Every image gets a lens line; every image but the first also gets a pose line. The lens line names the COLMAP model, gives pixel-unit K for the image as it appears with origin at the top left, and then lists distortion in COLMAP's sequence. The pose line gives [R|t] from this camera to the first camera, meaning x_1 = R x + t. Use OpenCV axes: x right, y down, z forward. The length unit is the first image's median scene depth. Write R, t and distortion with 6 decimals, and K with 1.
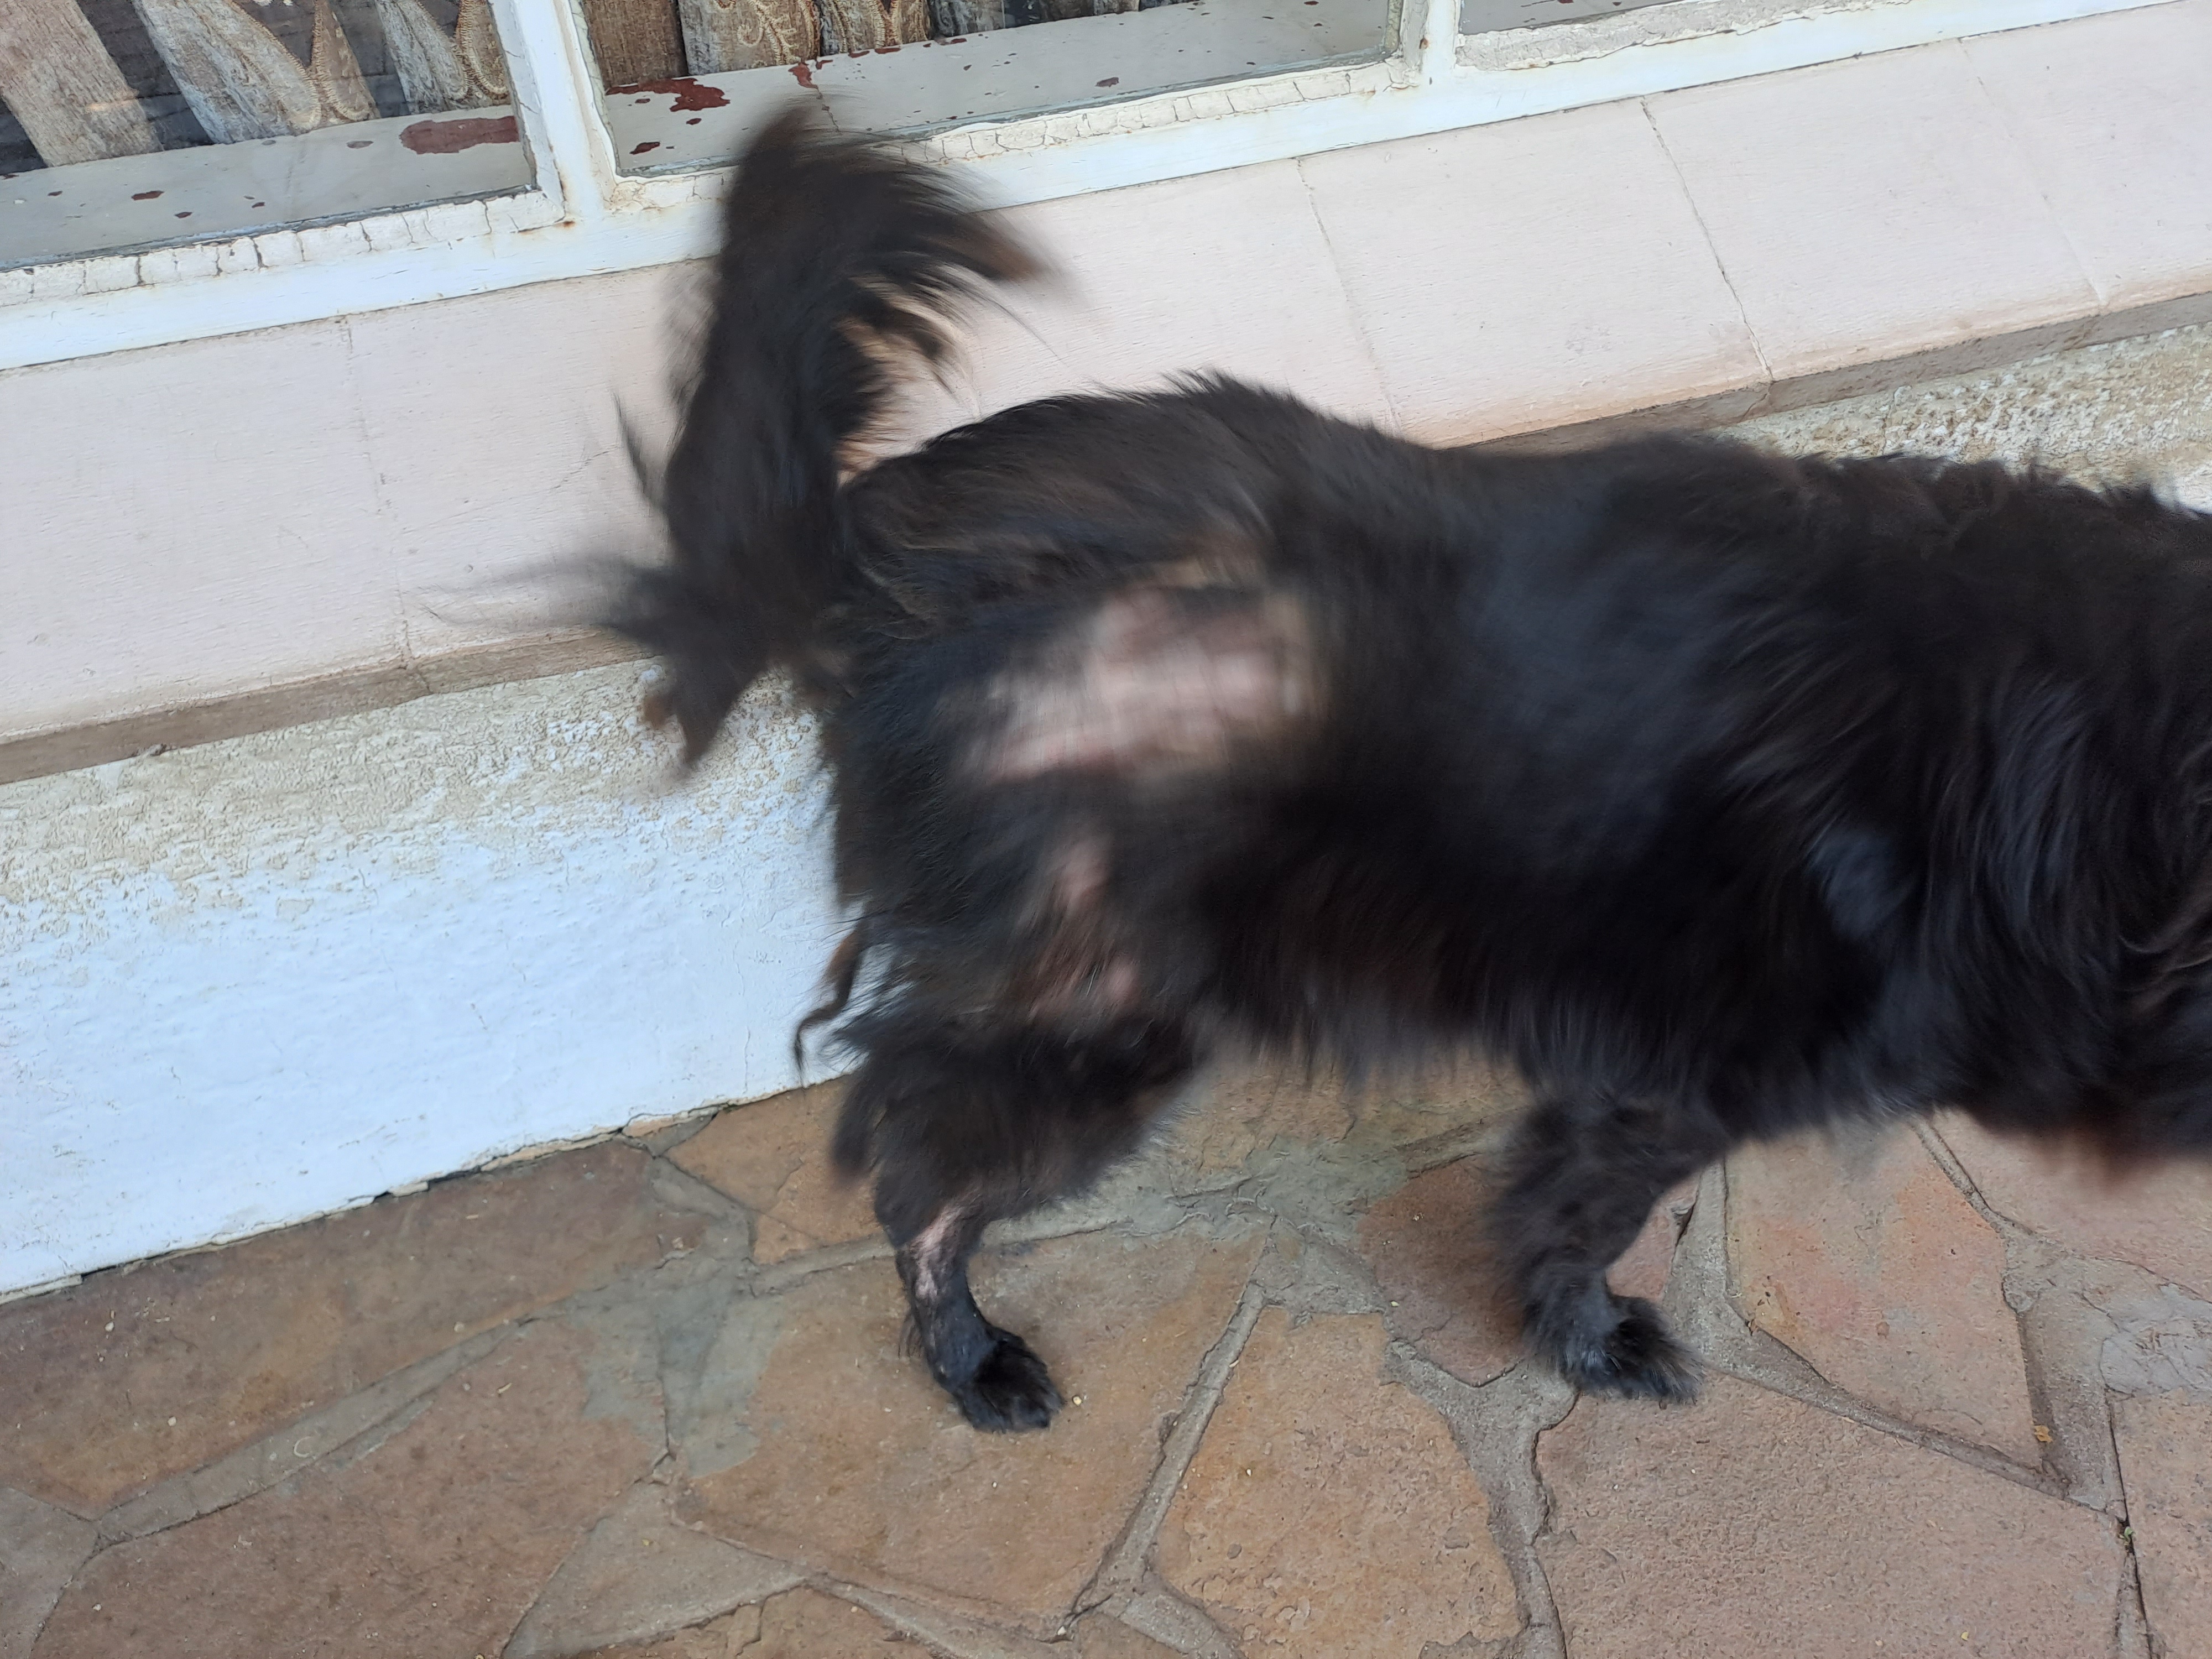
lens RADIAL K [[1622.5, 0, 1028.8], [0, 1622.5, 860.1], [0, 0, 1]] dist [0.014118, 0.003299]
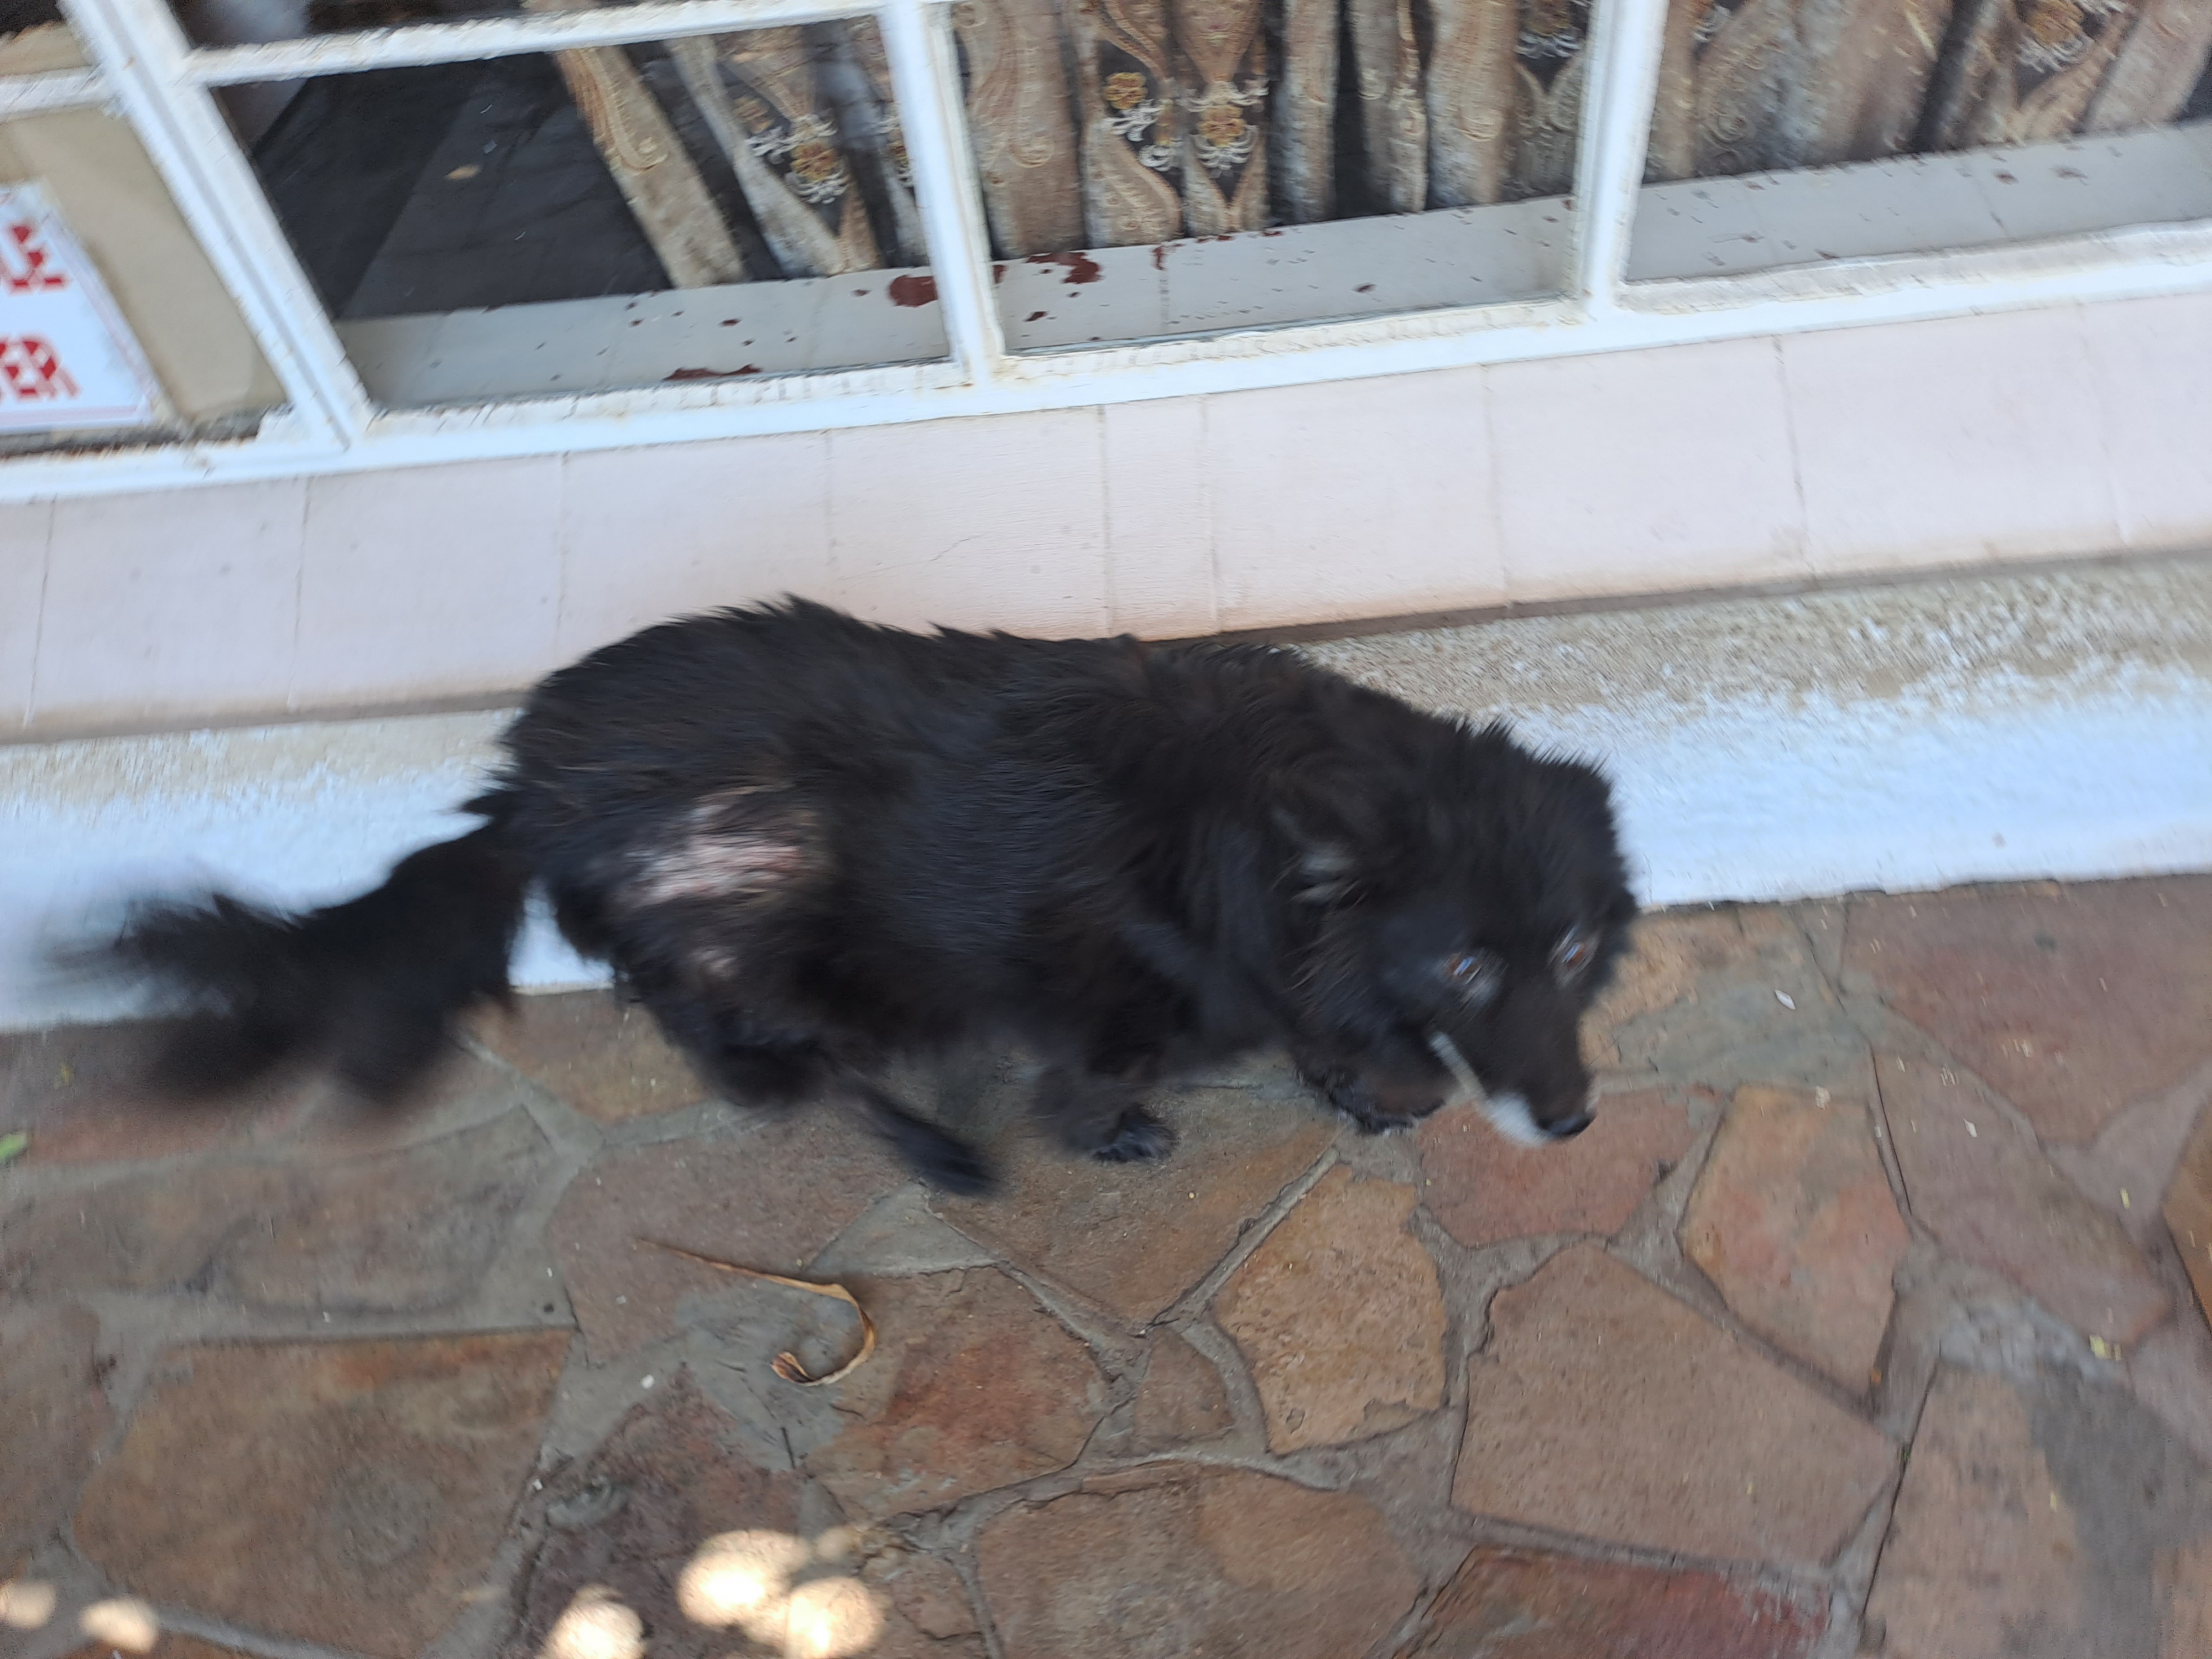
lens RADIAL K [[1642.1, 0, 1118.5], [0, 1642.1, 818.0], [0, 0, 1]] dist [0.046314, -0.053120]
pose [[0.955733, 0.168430, -0.241257, 0.279202], [-0.147345, 0.983702, 0.103052, -0.157496], [0.254682, -0.062942, 0.964974, -0.464003]]
